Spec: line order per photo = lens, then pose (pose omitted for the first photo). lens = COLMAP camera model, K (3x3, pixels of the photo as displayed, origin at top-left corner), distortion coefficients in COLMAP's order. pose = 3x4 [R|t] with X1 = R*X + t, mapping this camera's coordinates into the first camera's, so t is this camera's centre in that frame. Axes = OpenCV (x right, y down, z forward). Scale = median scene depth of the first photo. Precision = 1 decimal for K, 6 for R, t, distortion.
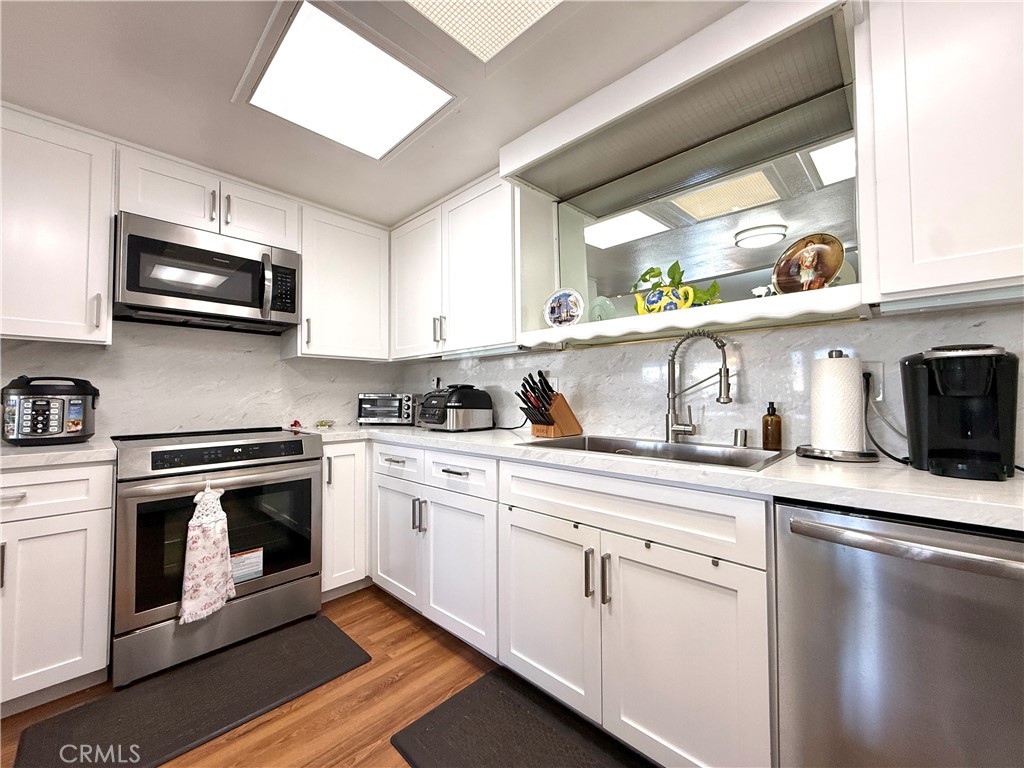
lens RADIAL K [[410.5, 0, 513.4], [0, 410.5, 383.9], [0, 0, 1]] dist [-0.003368, -0.000216]
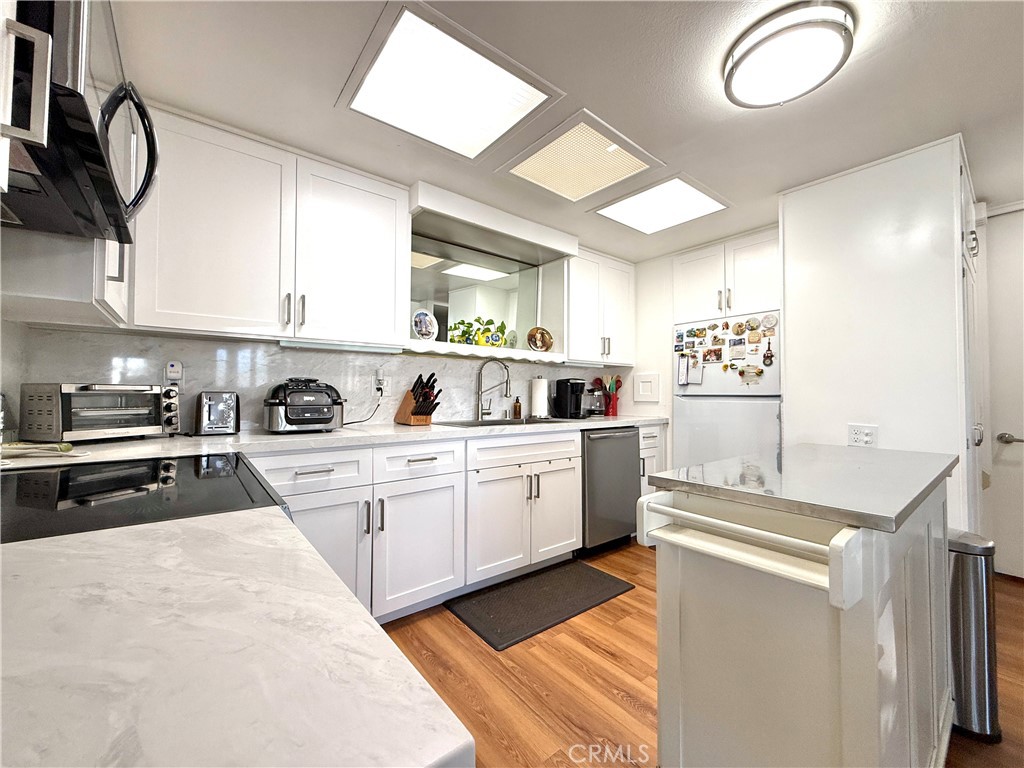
lens RADIAL K [[410.5, 0, 510.4], [0, 410.5, 383.1], [0, 0, 1]] dist [-0.003368, -0.000216]
pose [[0.135157, 0.027223, 0.990450, -1.376138], [-0.039425, 0.998979, -0.022077, 0.021110], [-0.990039, -0.036065, 0.136093, 0.681252]]
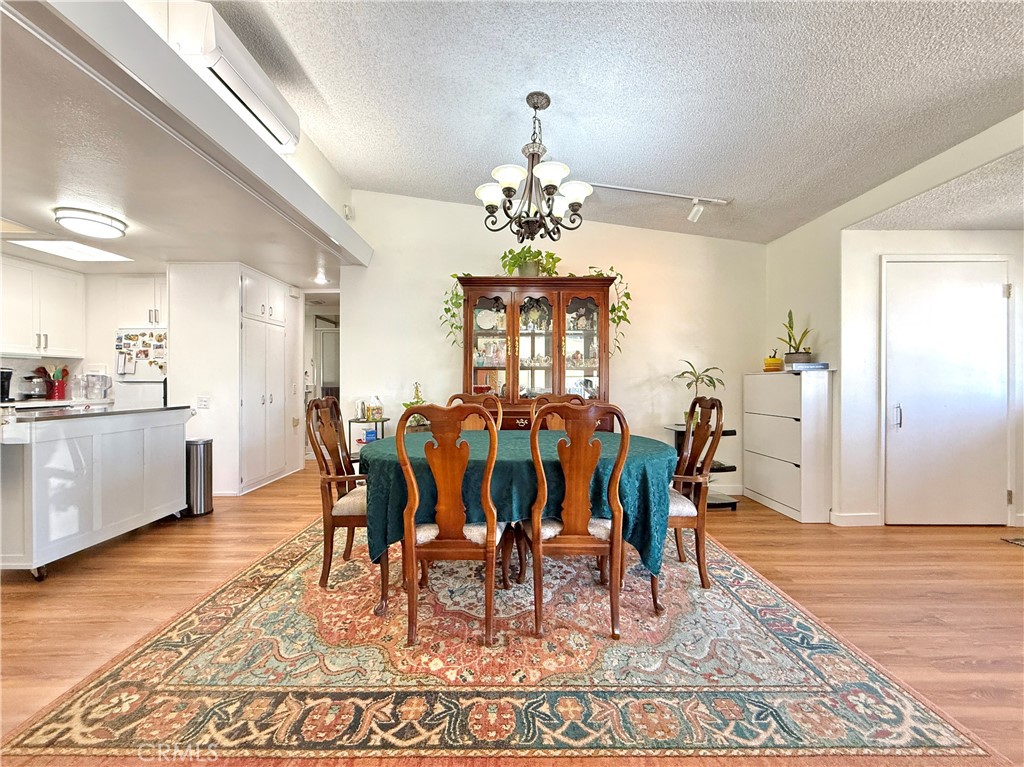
lens RADIAL K [[410.5, 0, 504.5], [0, 410.5, 382.3], [0, 0, 1]] dist [-0.003368, -0.000216]
pose [[-0.691014, -0.007108, 0.722807, -3.040997], [-0.026357, 0.999534, -0.015369, -0.018078], [-0.722361, -0.029671, -0.690879, 0.157804]]
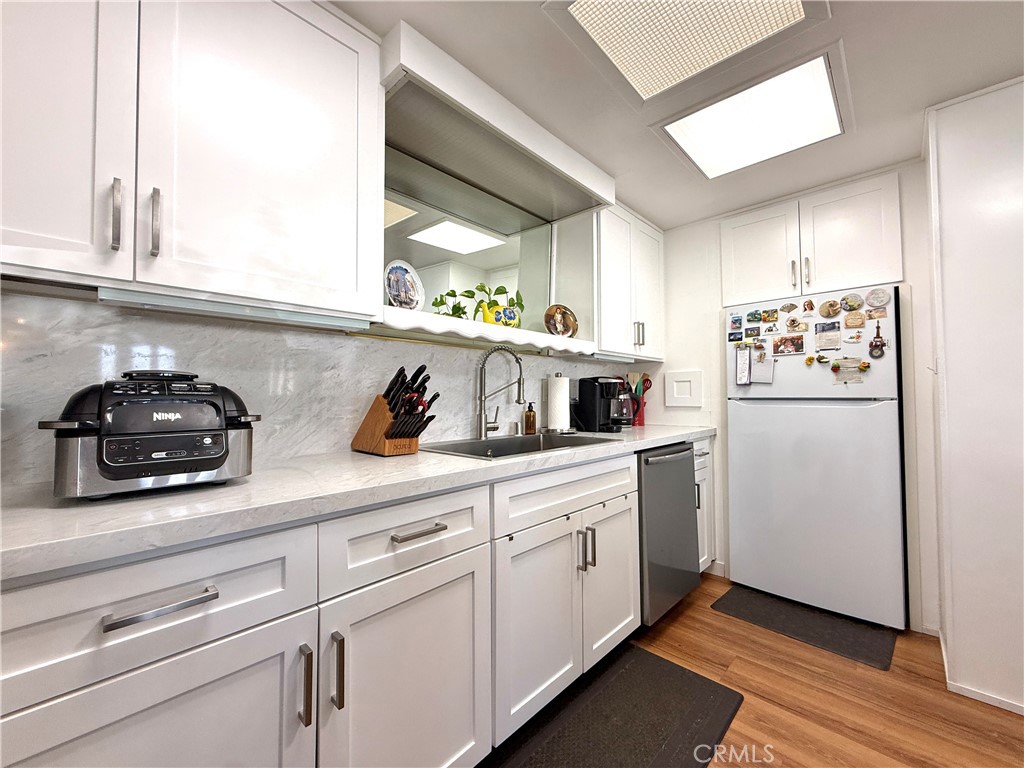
lens RADIAL K [[410.5, 0, 511.4], [0, 410.5, 383.2], [0, 0, 1]] dist [-0.003368, -0.000216]
pose [[0.002852, 0.032044, 0.999482, -0.803757], [-0.031617, 0.998990, -0.031938, 0.022193], [-0.999496, -0.031509, 0.003862, 0.973352]]
